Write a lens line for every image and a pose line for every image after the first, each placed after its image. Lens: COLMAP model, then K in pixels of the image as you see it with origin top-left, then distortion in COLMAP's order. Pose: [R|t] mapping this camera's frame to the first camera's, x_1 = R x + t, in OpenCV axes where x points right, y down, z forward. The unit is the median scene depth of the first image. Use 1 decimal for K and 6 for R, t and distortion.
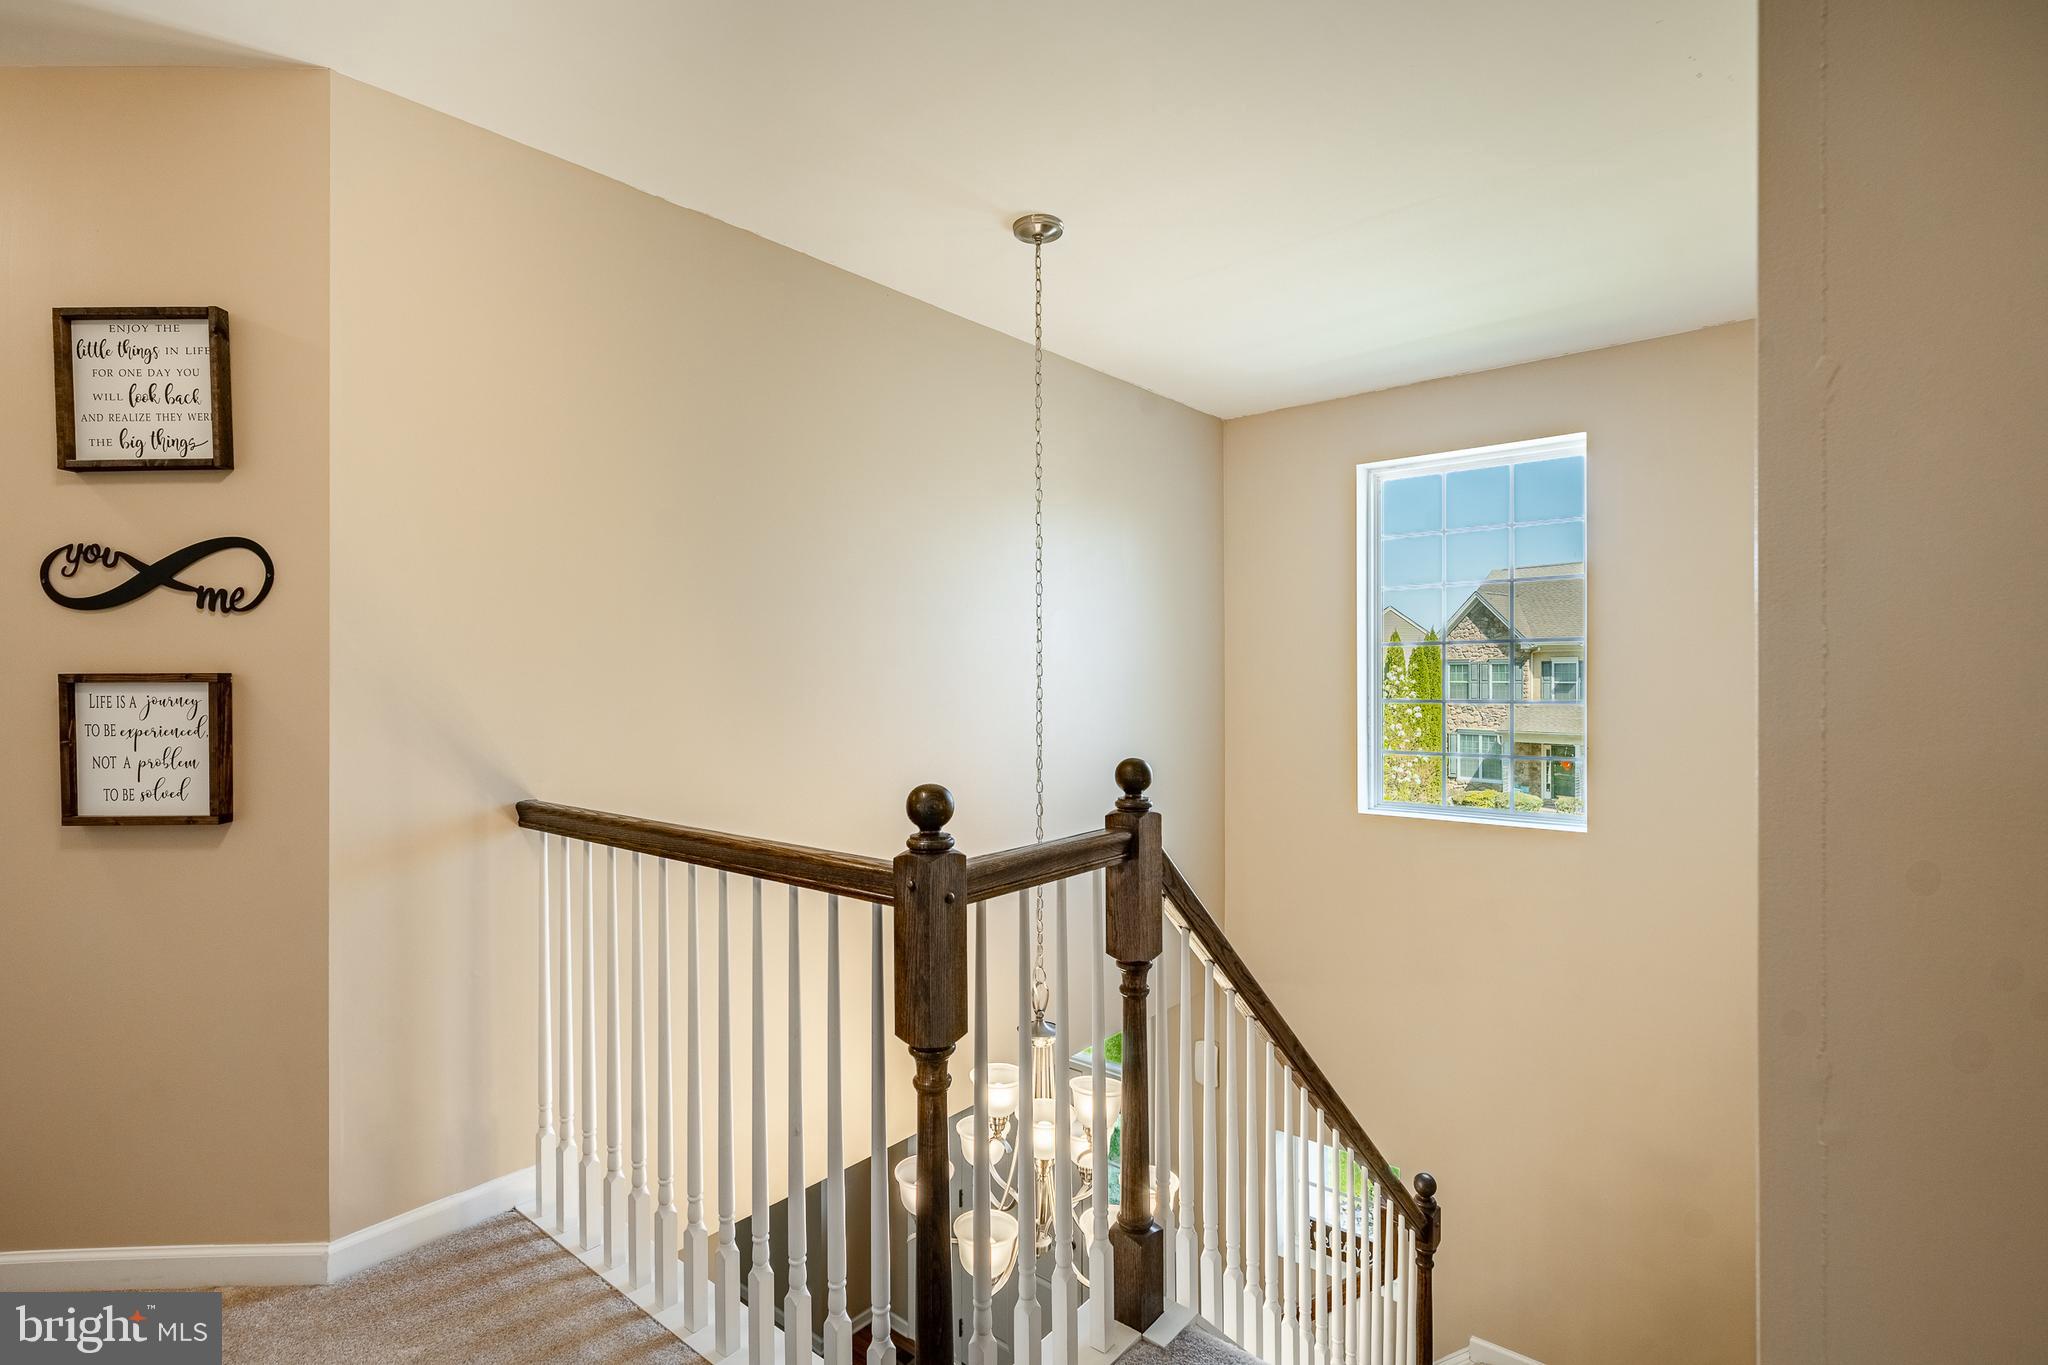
lens RADIAL K [[975.0, 0, 1023.0], [0, 975.0, 685.8], [0, 0, 1]] dist [-0.005421, -0.000996]
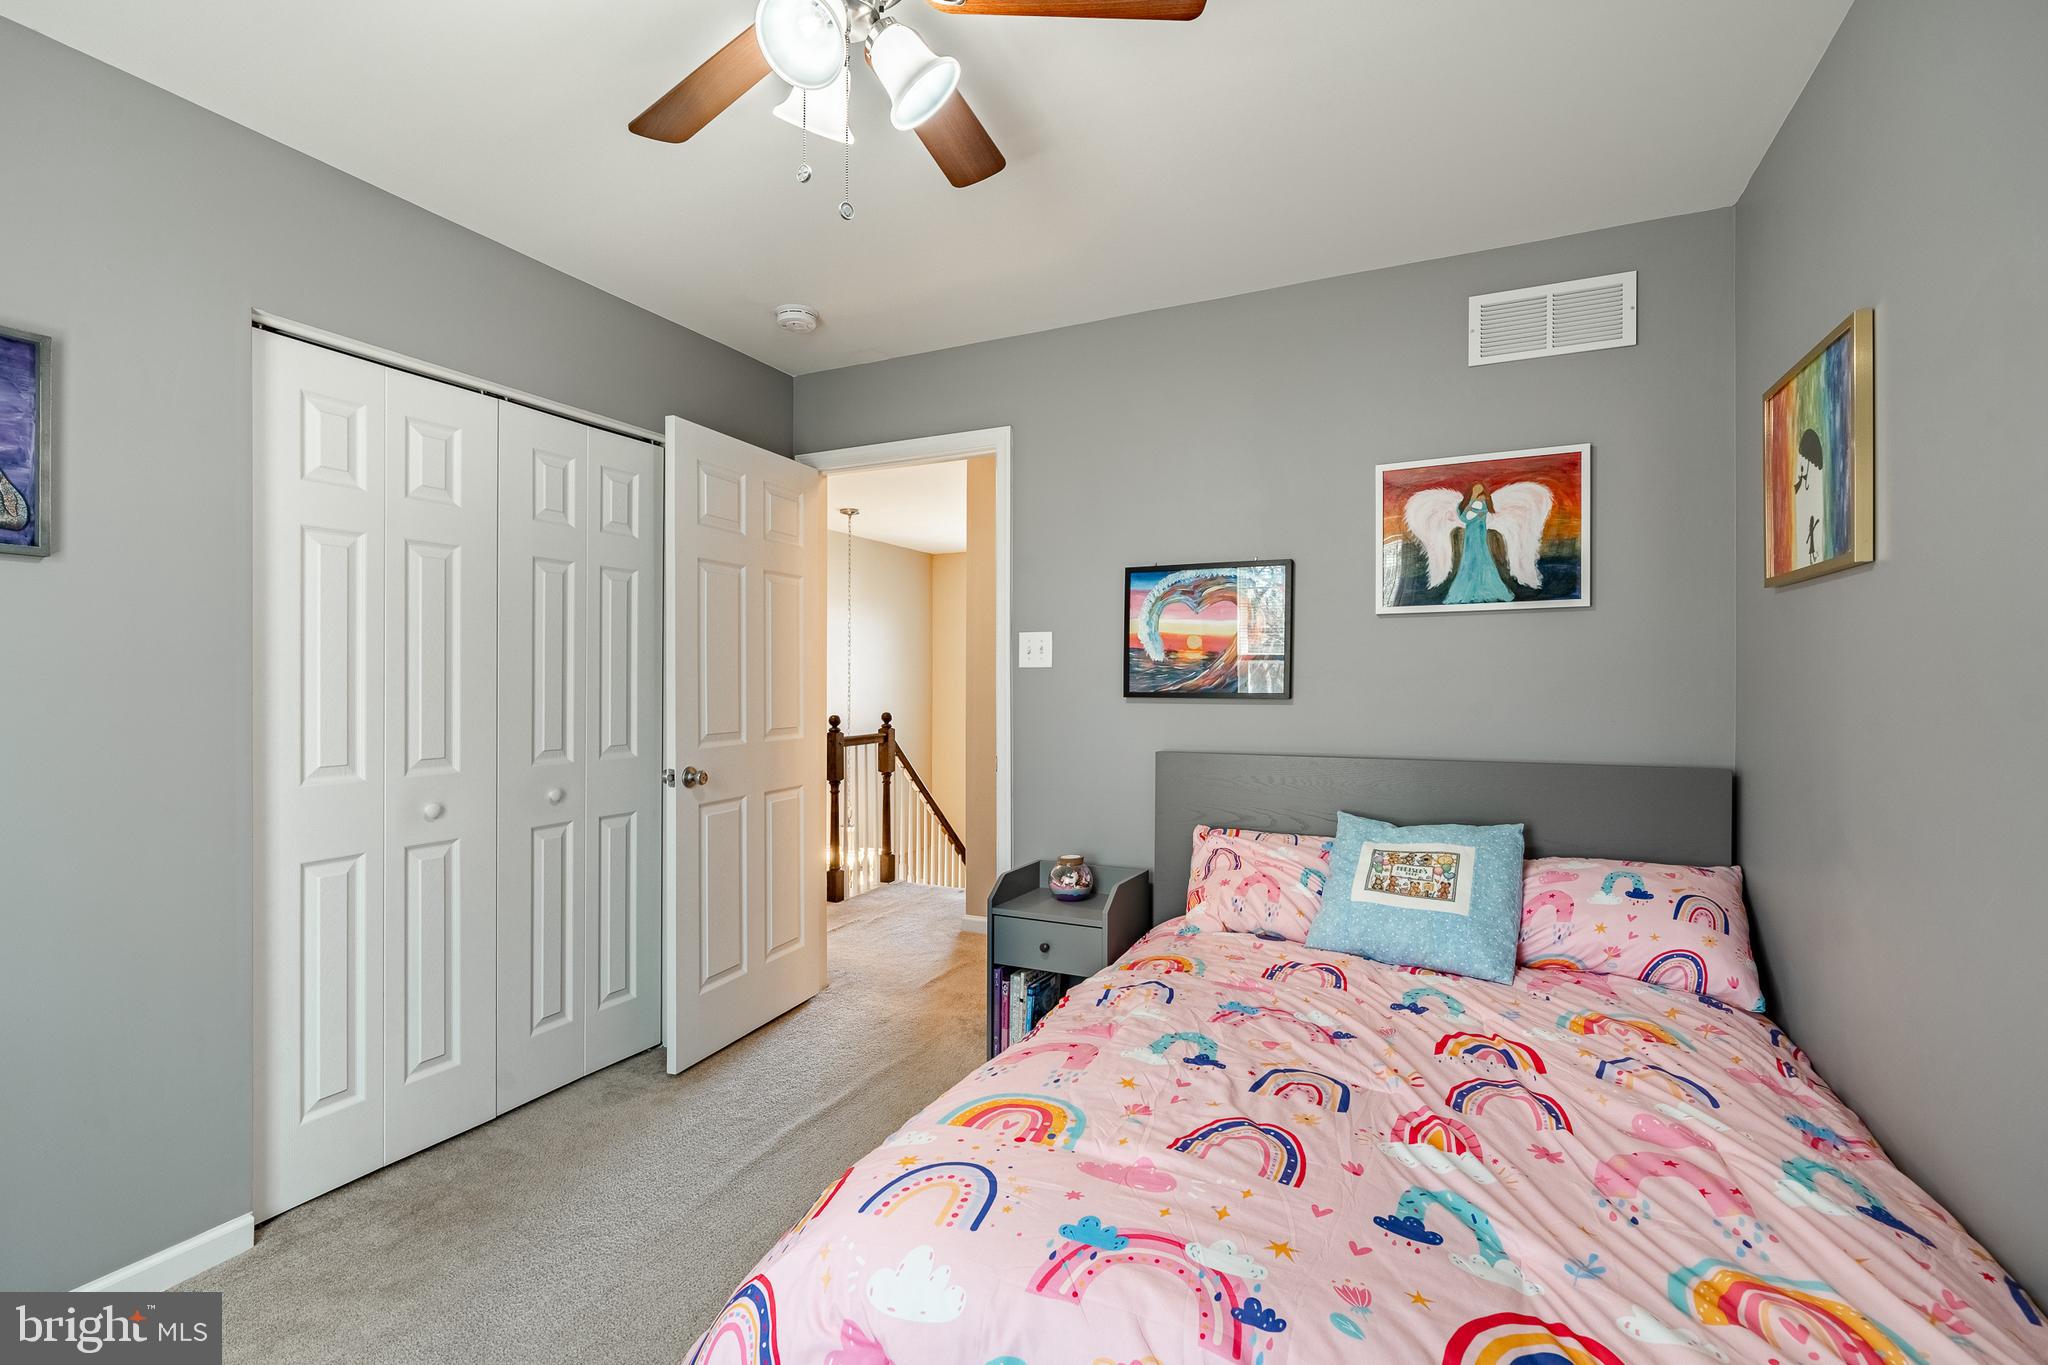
lens RADIAL K [[975.0, 0, 1022.9], [0, 975.0, 690.6], [0, 0, 1]] dist [-0.005421, -0.000996]
pose [[0.968774, 0.003668, 0.247920, -0.263416], [-0.003064, 0.999991, -0.002820, 0.007166], [-0.247928, 0.001973, 0.968776, -2.357805]]
